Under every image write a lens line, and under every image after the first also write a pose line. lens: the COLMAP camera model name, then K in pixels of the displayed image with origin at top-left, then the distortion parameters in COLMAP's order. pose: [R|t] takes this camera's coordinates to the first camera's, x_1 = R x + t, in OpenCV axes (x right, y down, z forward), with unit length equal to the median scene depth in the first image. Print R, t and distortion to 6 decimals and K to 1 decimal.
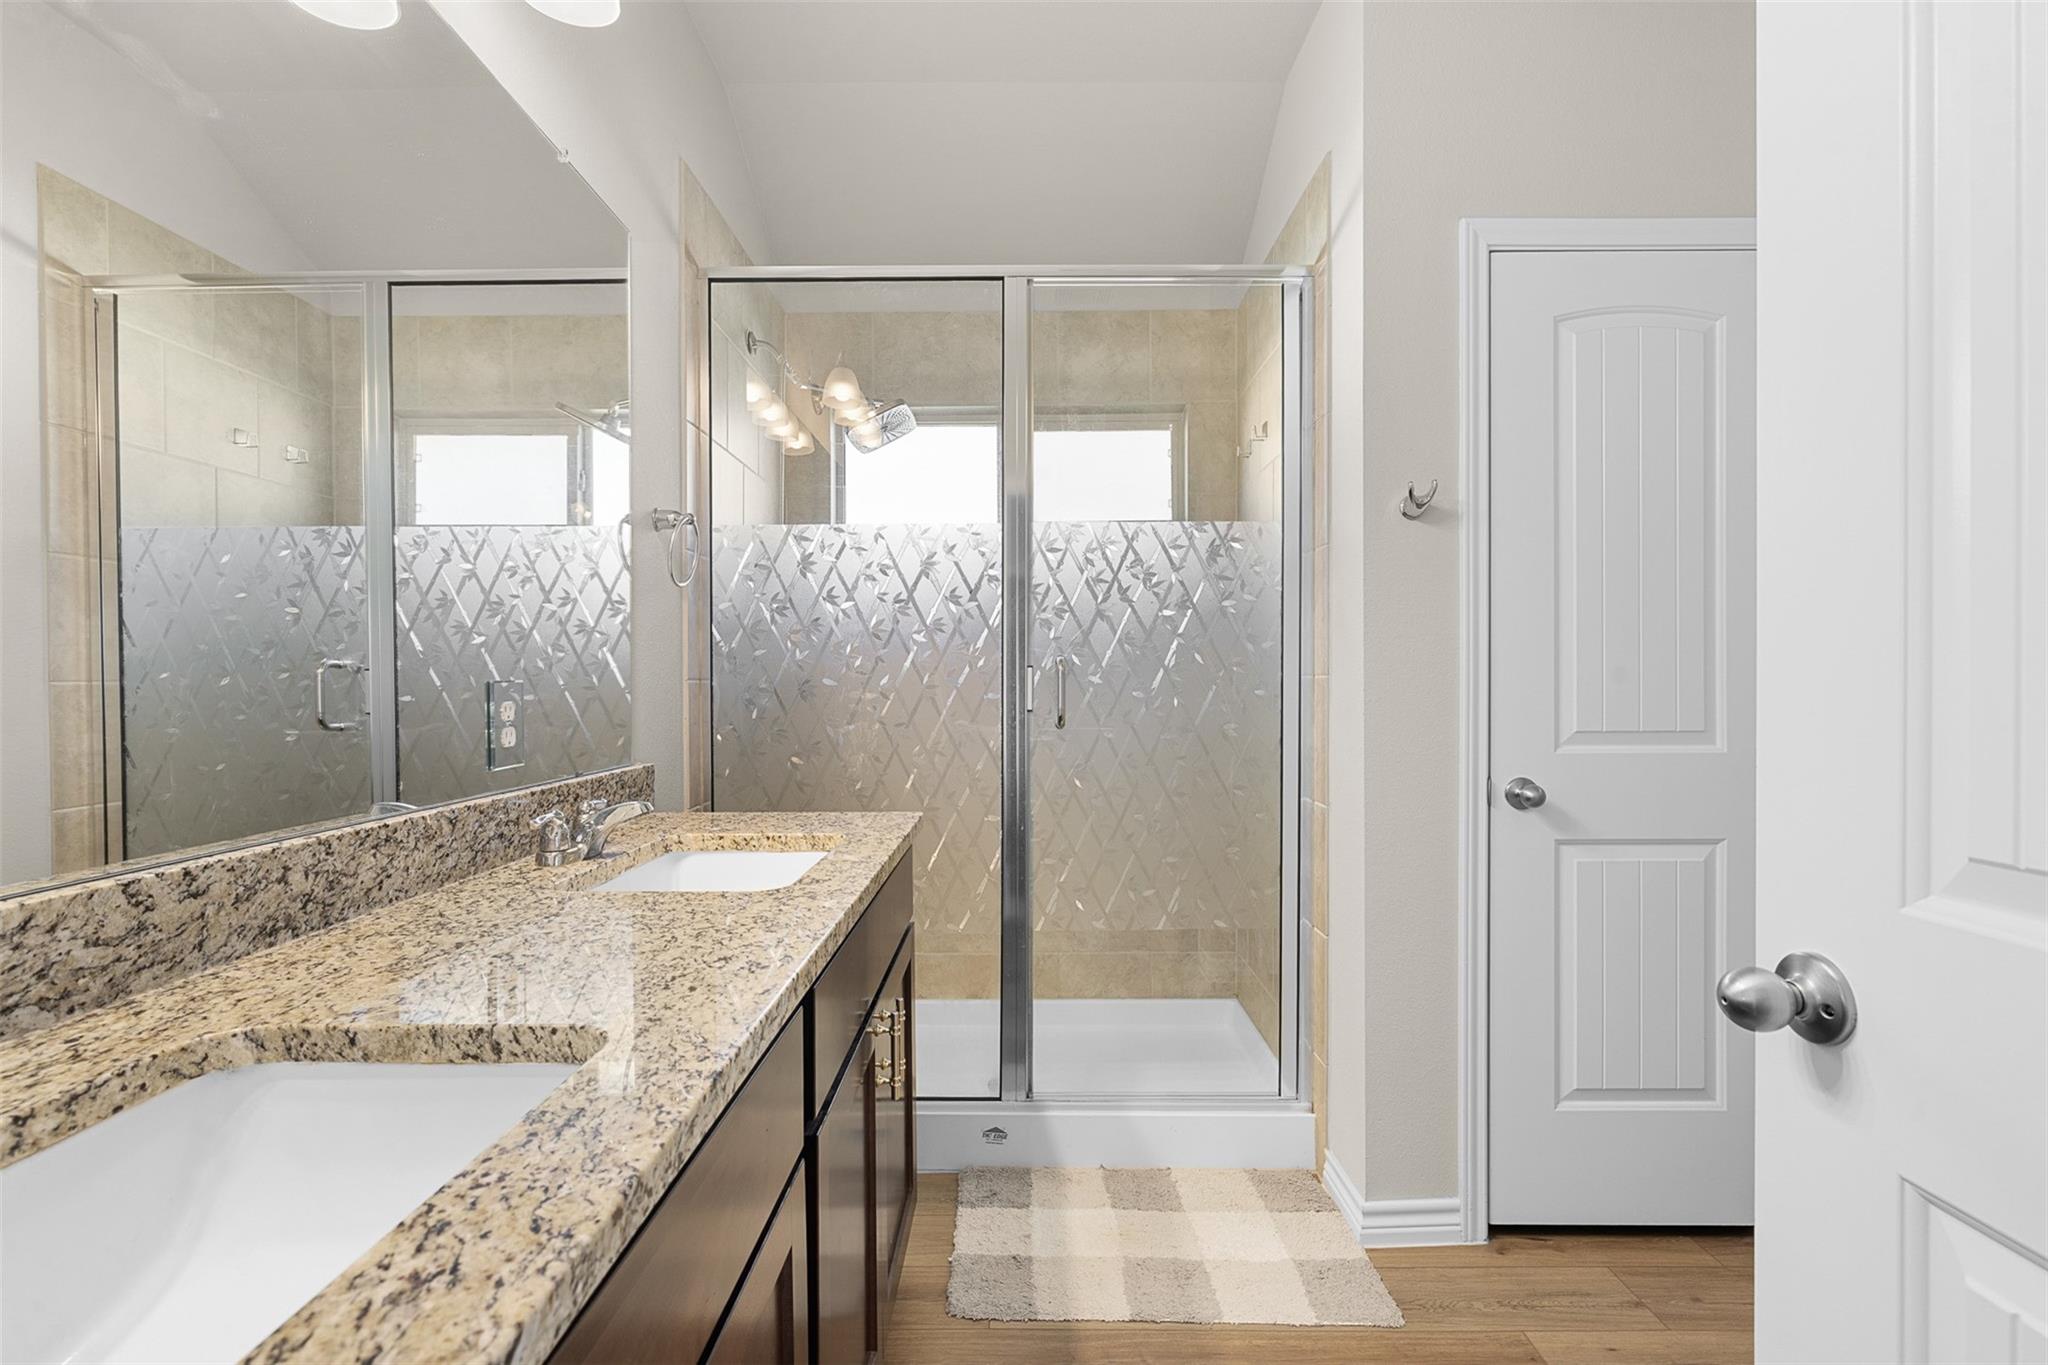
lens RADIAL K [[936.6, 0, 1024.0], [0, 936.6, 682.5], [0, 0, 1]] dist [-0.000167, -0.000007]
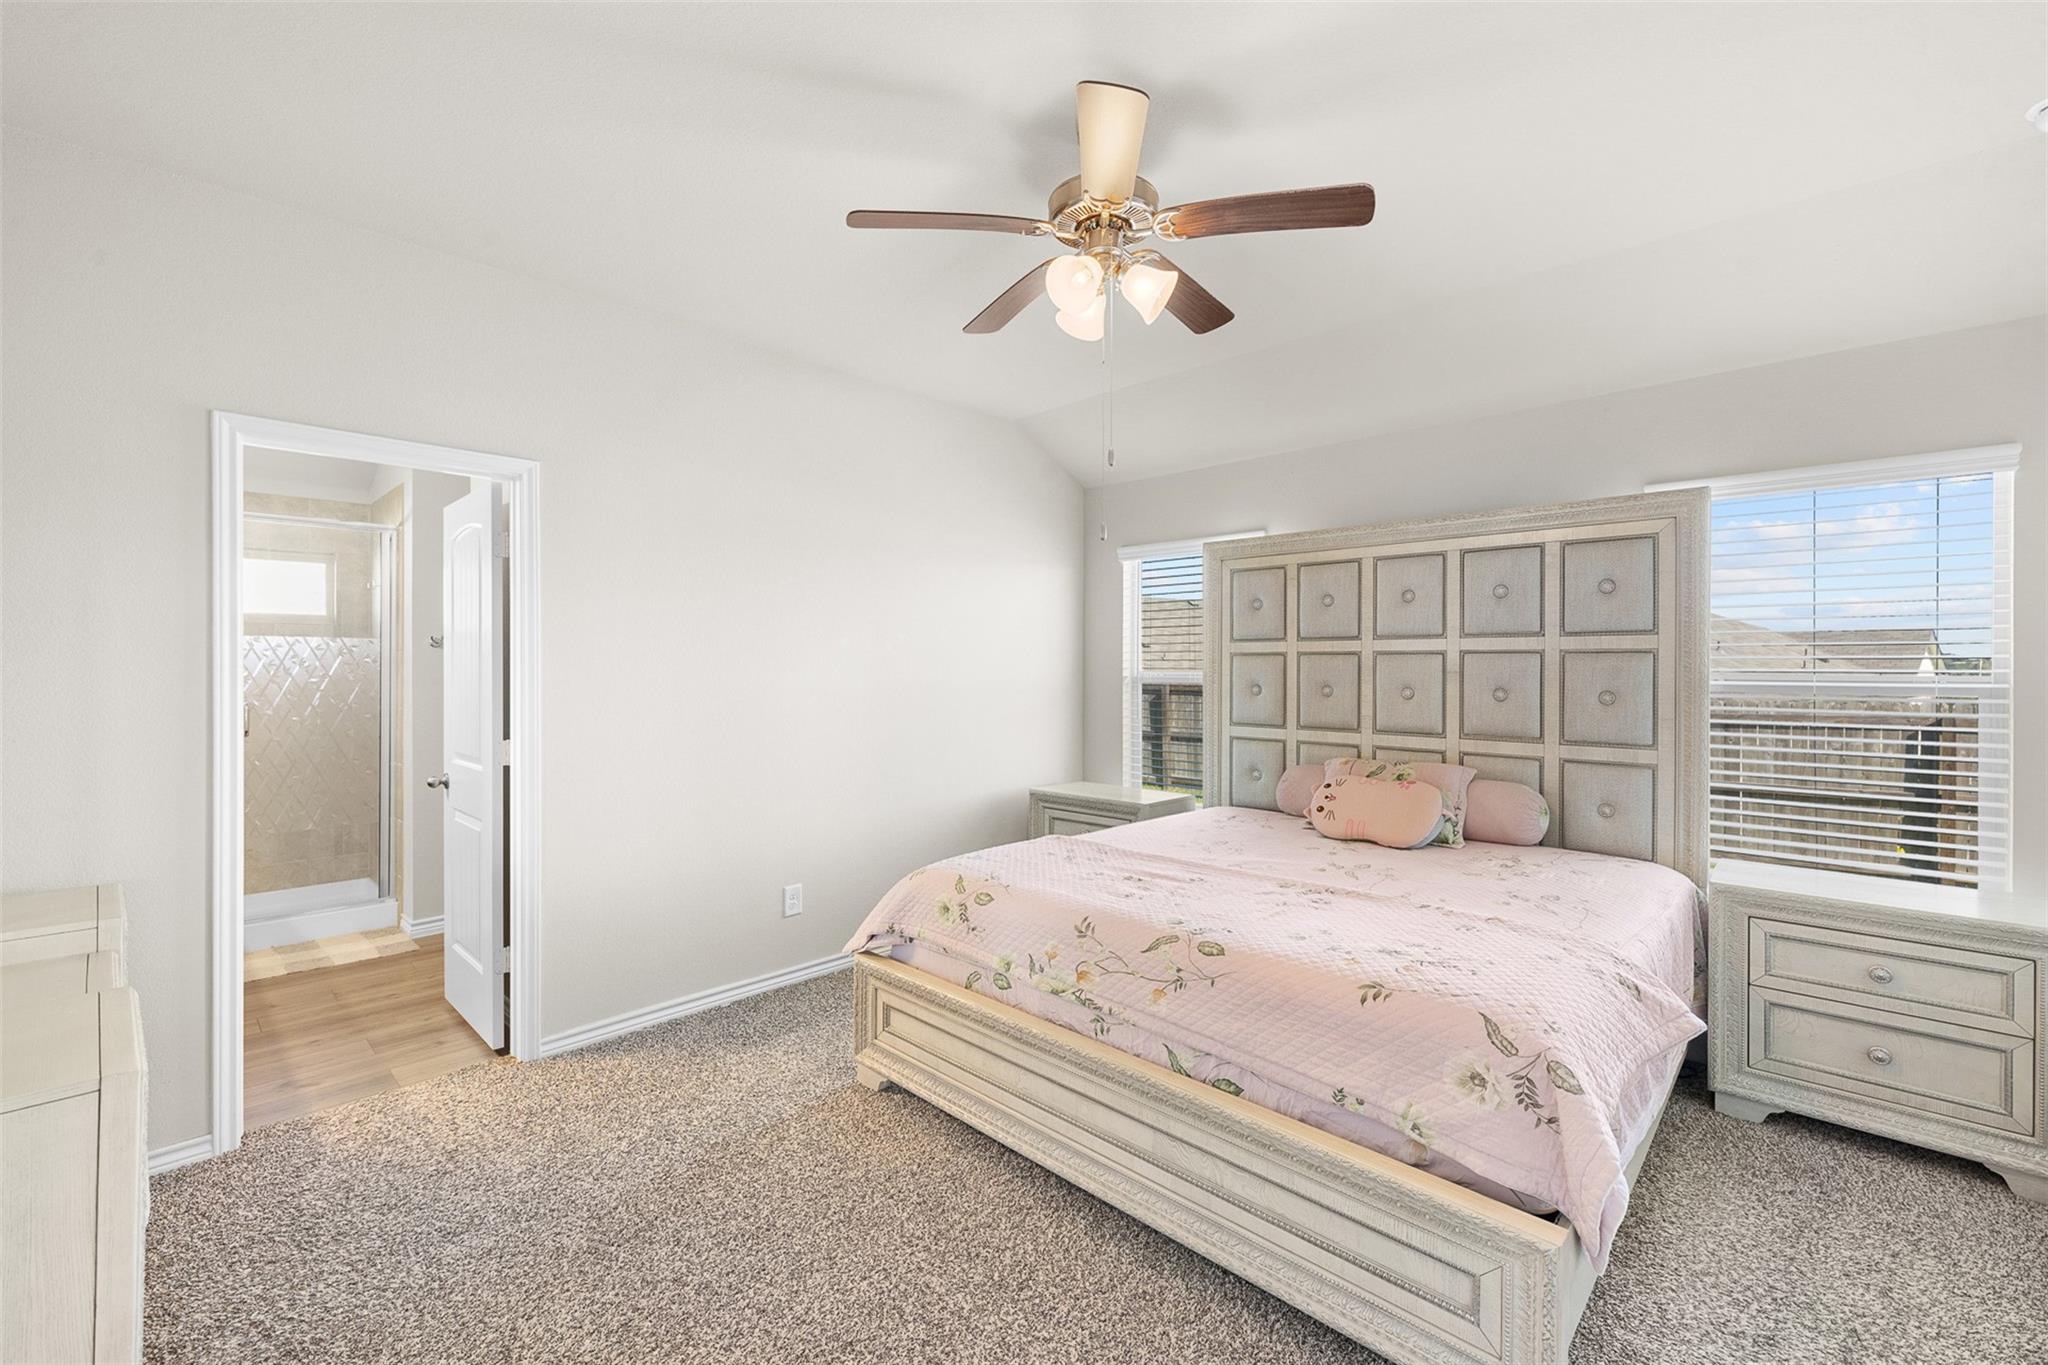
lens RADIAL K [[858.3, 0, 1026.0], [0, 858.3, 671.7], [0, 0, 1]] dist [0.000576, 0.000030]
pose [[0.698804, 0.001565, 0.715311, -0.113319], [0.000578, 0.999996, -0.002753, -0.086955], [-0.715313, 0.002337, 0.698801, -1.540871]]
